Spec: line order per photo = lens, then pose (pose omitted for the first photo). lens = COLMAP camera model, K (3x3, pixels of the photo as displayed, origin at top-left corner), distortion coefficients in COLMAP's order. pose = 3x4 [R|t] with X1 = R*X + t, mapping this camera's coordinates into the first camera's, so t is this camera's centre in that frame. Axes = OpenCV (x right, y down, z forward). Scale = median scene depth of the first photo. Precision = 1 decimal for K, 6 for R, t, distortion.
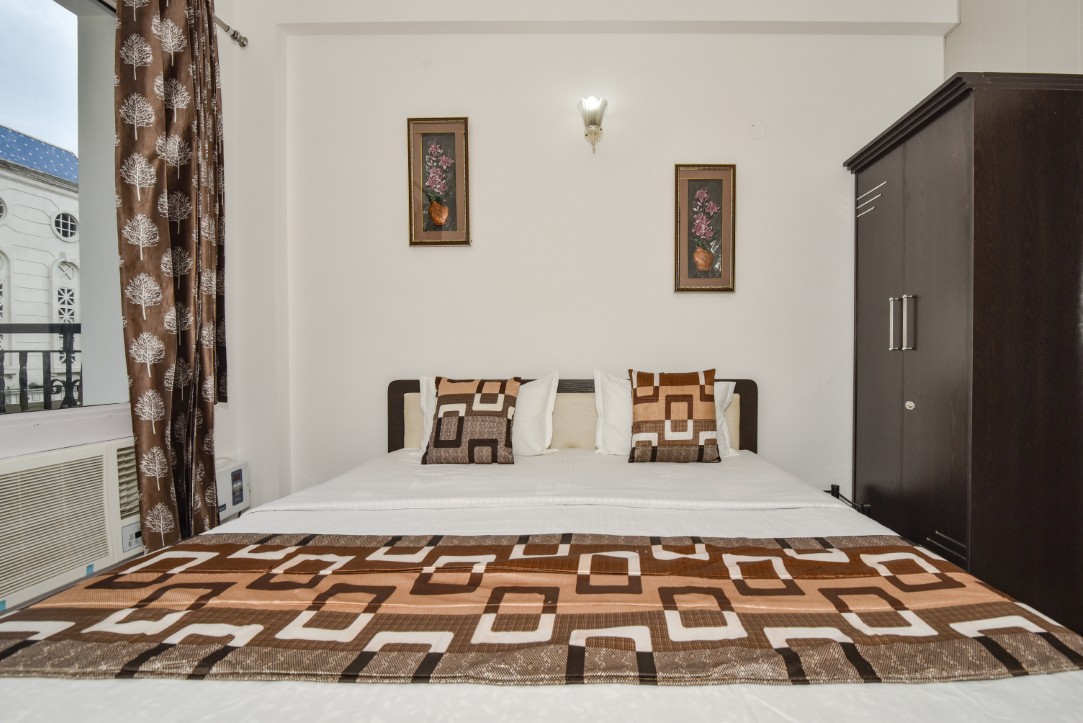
lens RADIAL K [[533.8, 0, 570.6], [0, 533.8, 362.2], [0, 0, 1]] dist [-0.023951, -0.000272]
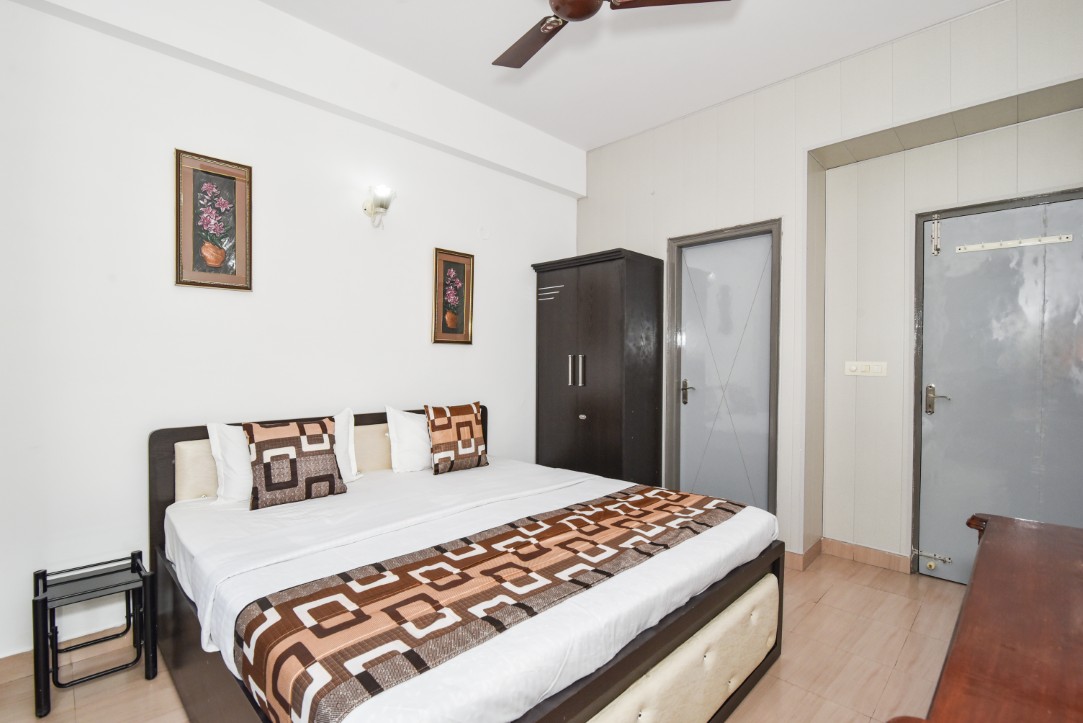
lens RADIAL K [[499.2, 0, 542.3], [0, 499.2, 366.7], [0, 0, 1]] dist [-0.019521, 0.000739]
pose [[0.707512, -0.011398, 0.706609, -0.587011], [0.012385, 0.999916, 0.003728, -0.087894], [-0.706592, 0.006113, 0.707594, -0.086664]]
